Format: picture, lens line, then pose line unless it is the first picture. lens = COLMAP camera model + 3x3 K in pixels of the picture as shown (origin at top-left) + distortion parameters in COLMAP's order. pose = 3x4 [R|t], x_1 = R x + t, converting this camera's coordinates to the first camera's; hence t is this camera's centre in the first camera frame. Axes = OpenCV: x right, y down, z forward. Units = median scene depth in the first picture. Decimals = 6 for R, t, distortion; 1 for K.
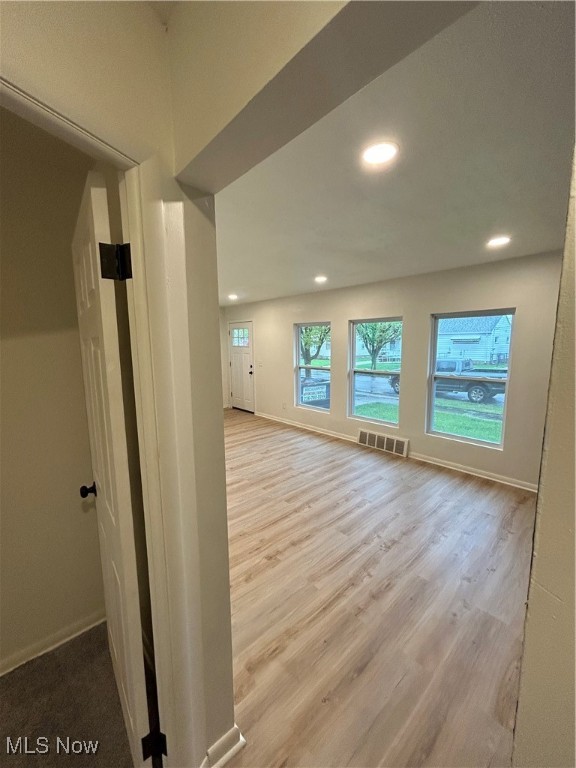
lens RADIAL K [[308.6, 0, 288.0], [0, 308.6, 384.0], [0, 0, 1]] dist [-0.001789, 0.000789]
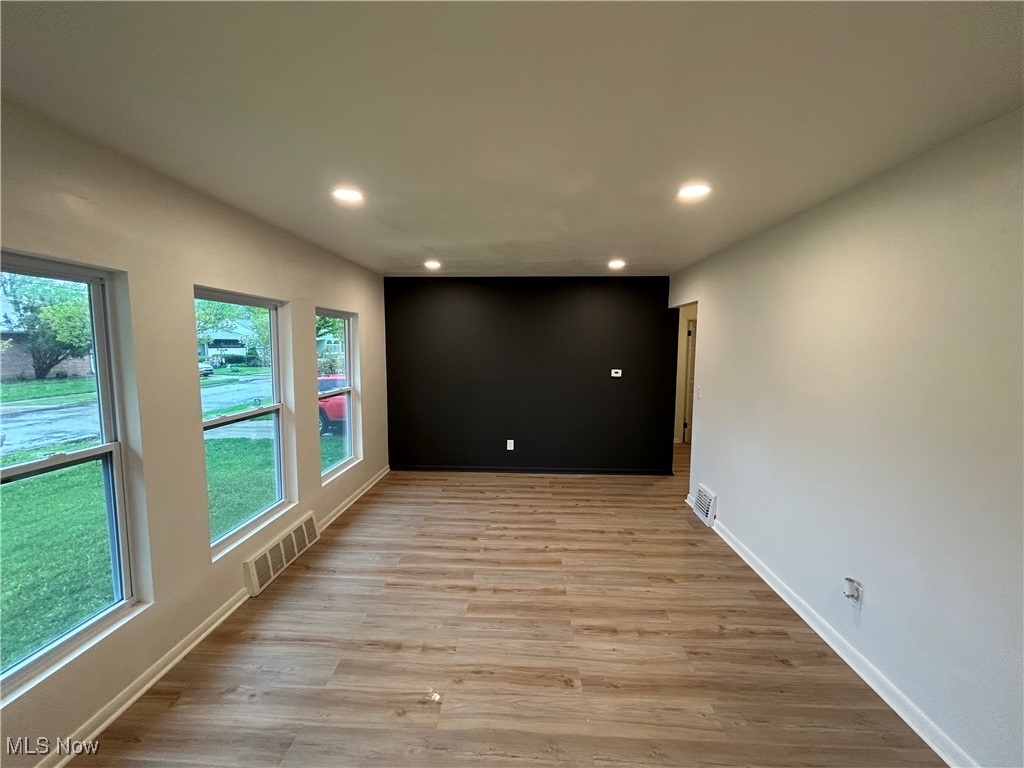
lens RADIAL K [[411.5, 0, 512.0], [0, 411.5, 384.0], [0, 0, 1]] dist [-0.001789, 0.000789]
pose [[-0.709721, -0.061390, 0.701803, -0.505652], [0.096423, 0.978356, 0.183093, -0.196400], [-0.697853, 0.197615, -0.688440, 1.443051]]
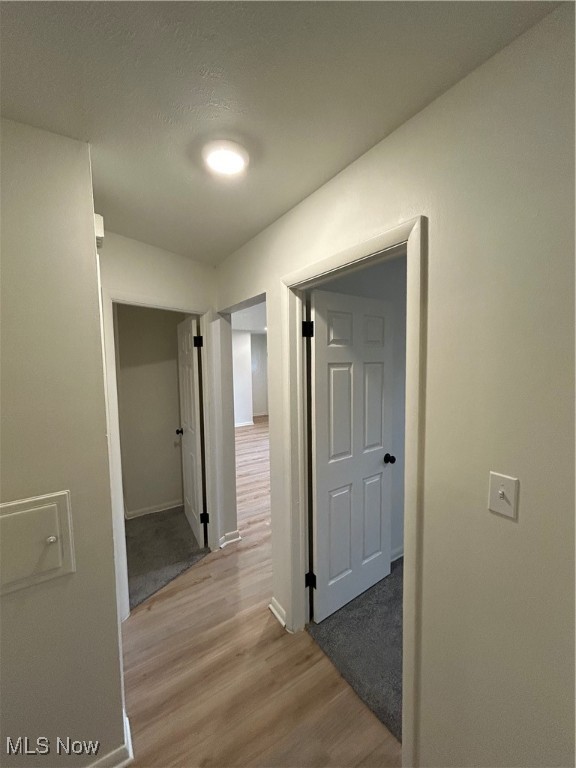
lens RADIAL K [[308.6, 0, 288.0], [0, 308.6, 384.0], [0, 0, 1]] dist [-0.001789, 0.000789]
pose [[0.987074, 0.005471, -0.160175, 0.194195], [-0.014853, 0.998239, -0.057435, 0.046209], [0.159578, 0.059071, 0.985416, -0.439350]]
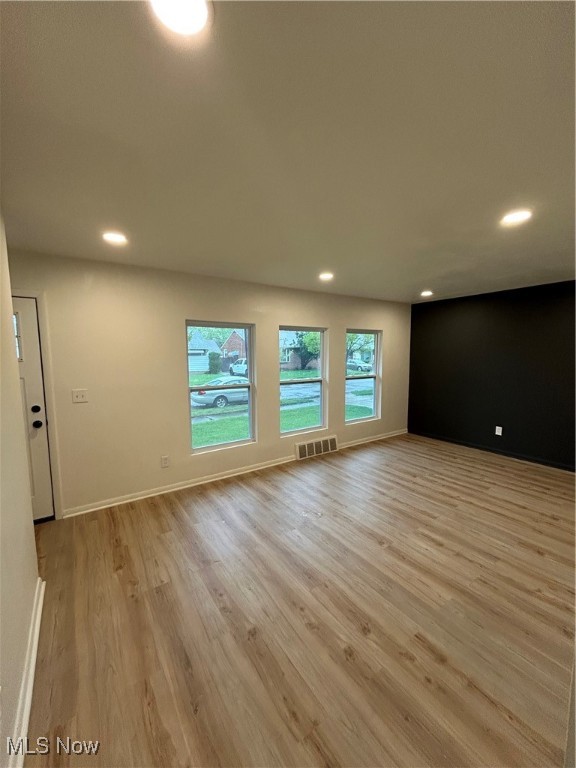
lens RADIAL K [[308.6, 0, 288.0], [0, 308.6, 384.0], [0, 0, 1]] dist [-0.001789, 0.000789]
pose [[0.138881, -0.092038, 0.986023, -0.885759], [0.139406, 0.987574, 0.072548, -0.136915], [-0.980448, 0.127382, 0.149986, 1.149258]]
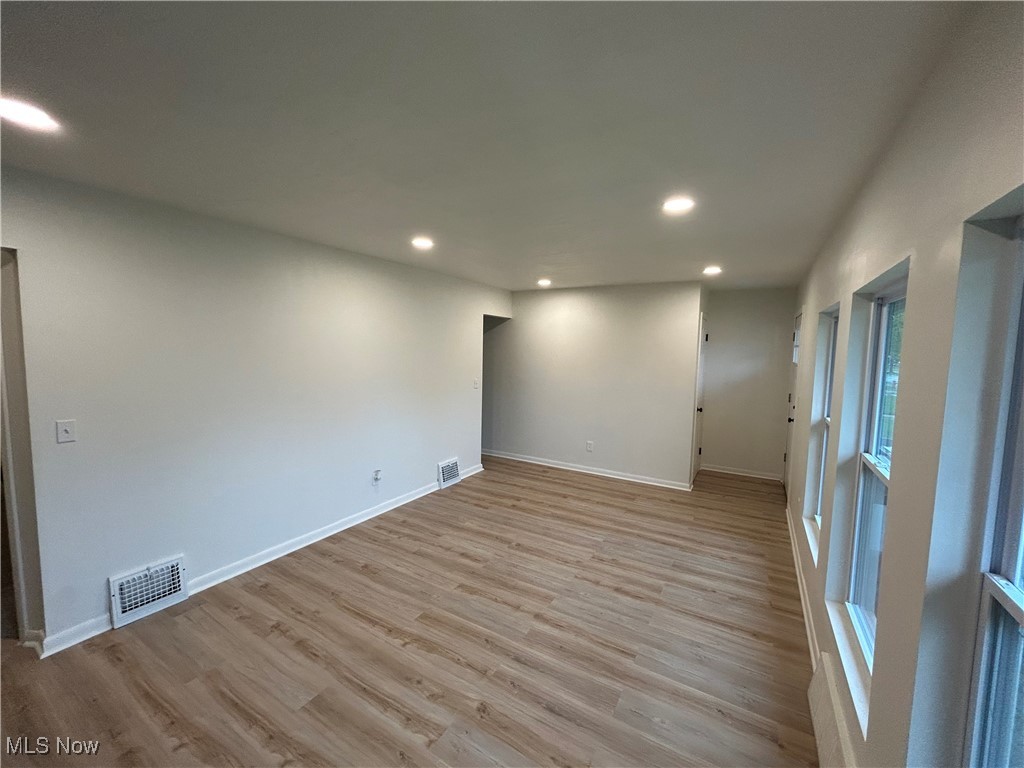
lens RADIAL K [[411.5, 0, 512.0], [0, 411.5, 384.0], [0, 0, 1]] dist [-0.001789, 0.000789]
pose [[0.286869, 0.098569, -0.952885, 0.660348], [-0.149758, 0.987077, 0.057021, -0.118099], [0.946192, 0.126345, 0.297923, 0.751046]]
